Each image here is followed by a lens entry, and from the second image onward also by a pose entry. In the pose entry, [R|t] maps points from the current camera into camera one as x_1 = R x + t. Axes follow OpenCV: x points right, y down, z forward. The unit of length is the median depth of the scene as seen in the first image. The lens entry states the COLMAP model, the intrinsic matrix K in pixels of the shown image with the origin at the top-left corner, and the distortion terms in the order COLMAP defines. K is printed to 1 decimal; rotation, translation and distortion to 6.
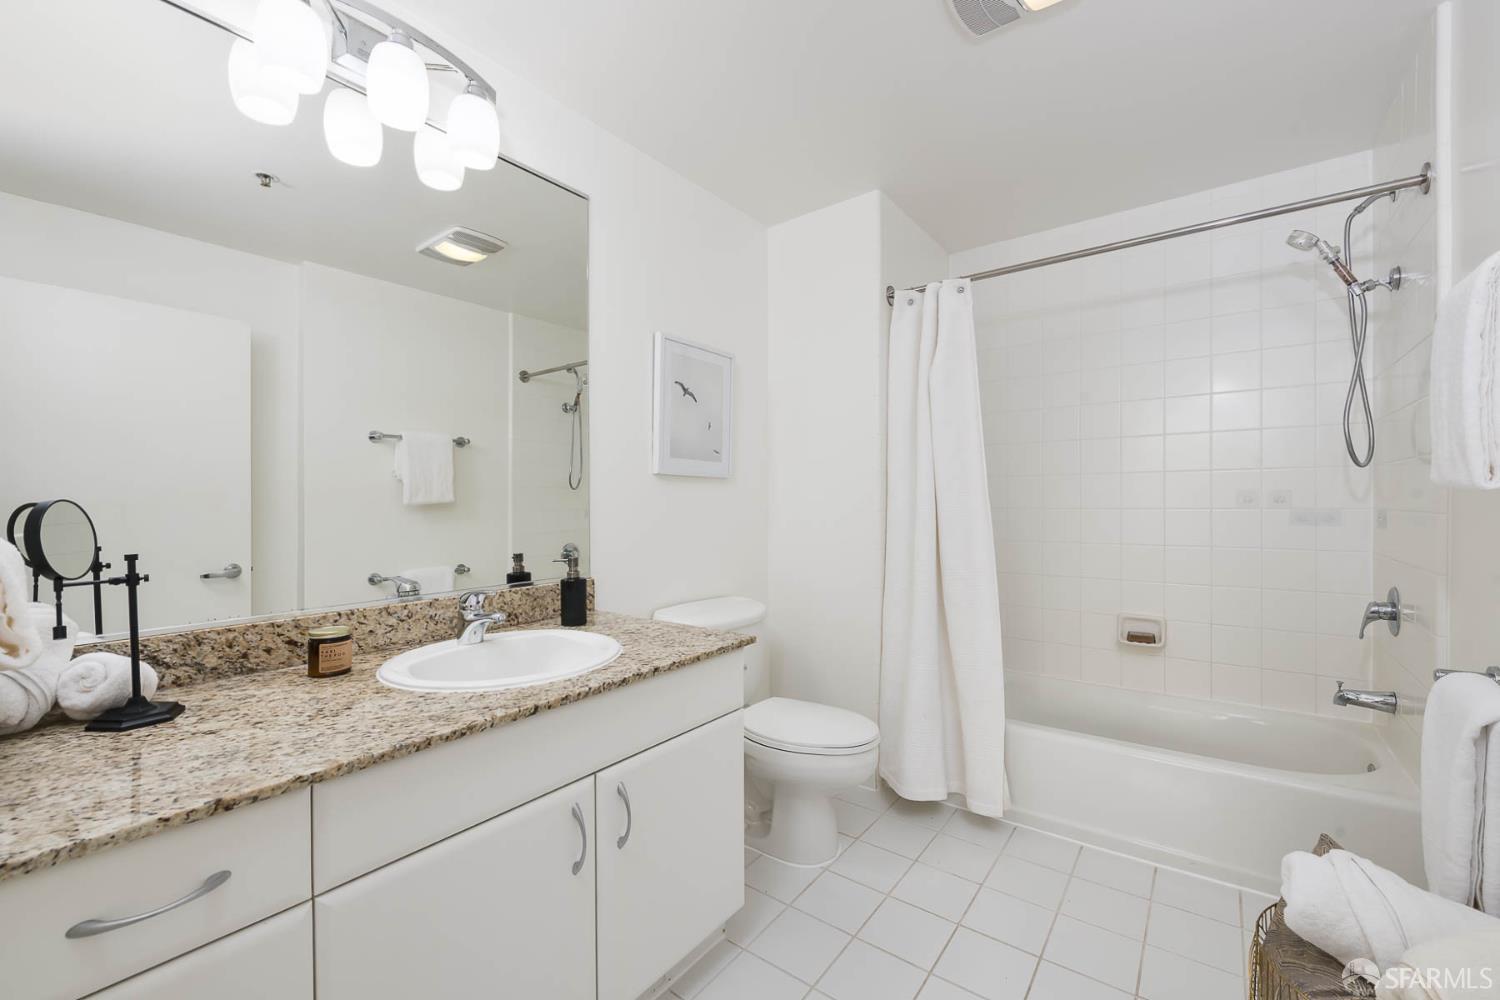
lens RADIAL K [[610.2, 0, 742.2], [0, 610.2, 491.8], [0, 0, 1]] dist [-0.017259, 0.000073]
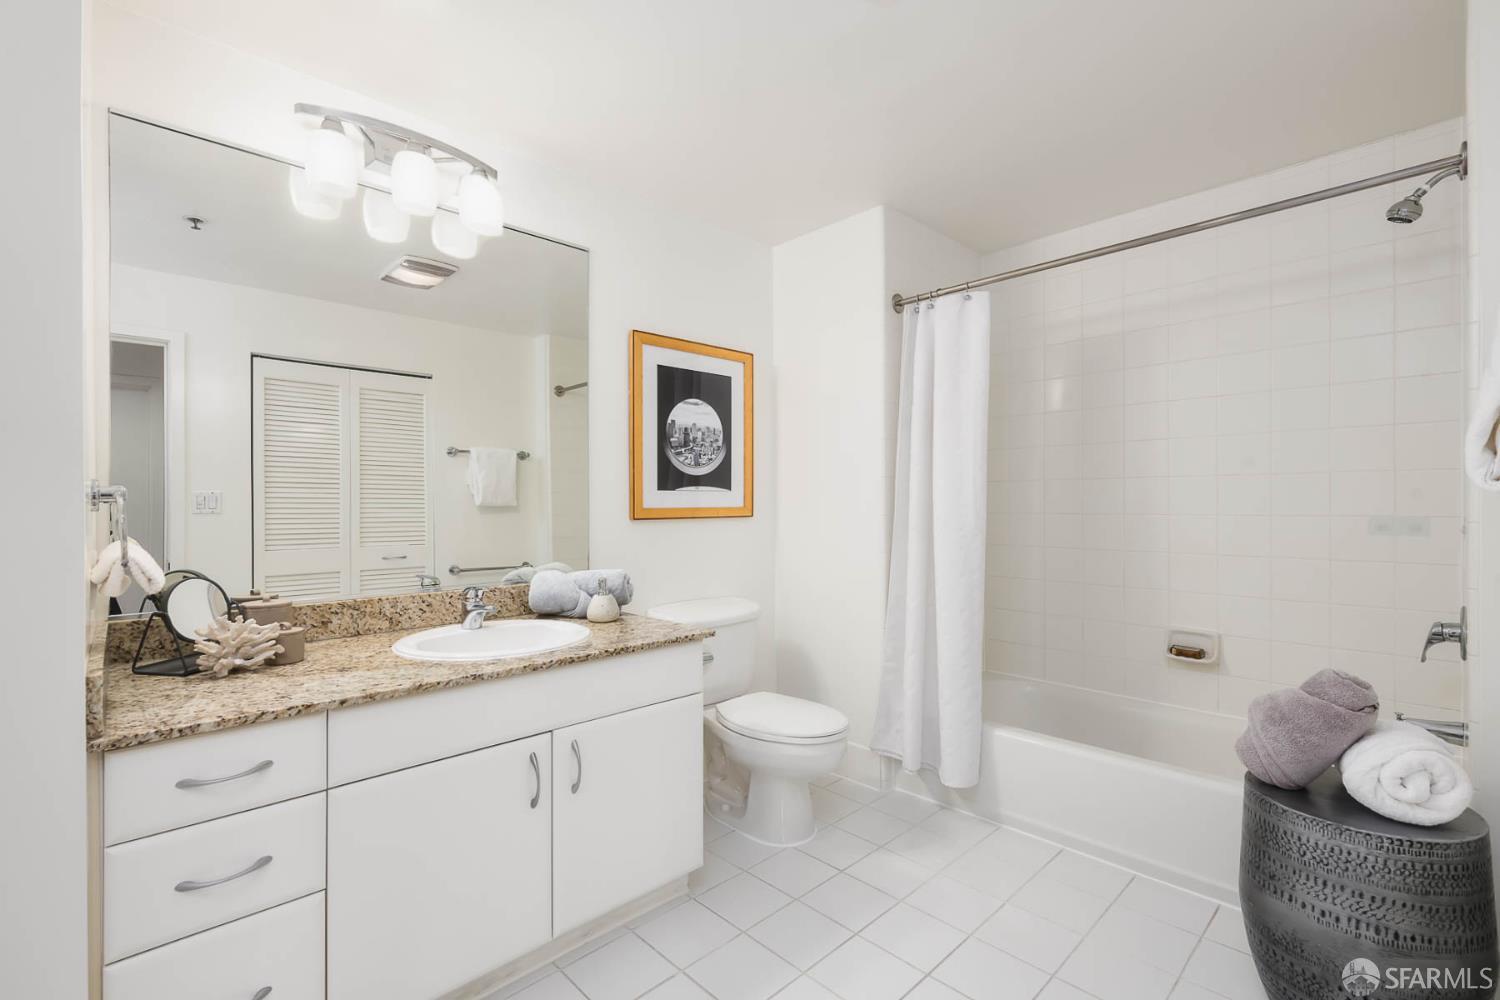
lens RADIAL K [[653.9, 0, 750.0], [0, 653.9, 500.0], [0, 0, 1]] dist [0.000250, -0.000564]
pose [[0.988678, -0.004098, -0.149997, 0.230910], [0.005023, 0.999971, 0.005789, -0.015470], [0.149969, -0.006477, 0.988669, -0.177069]]
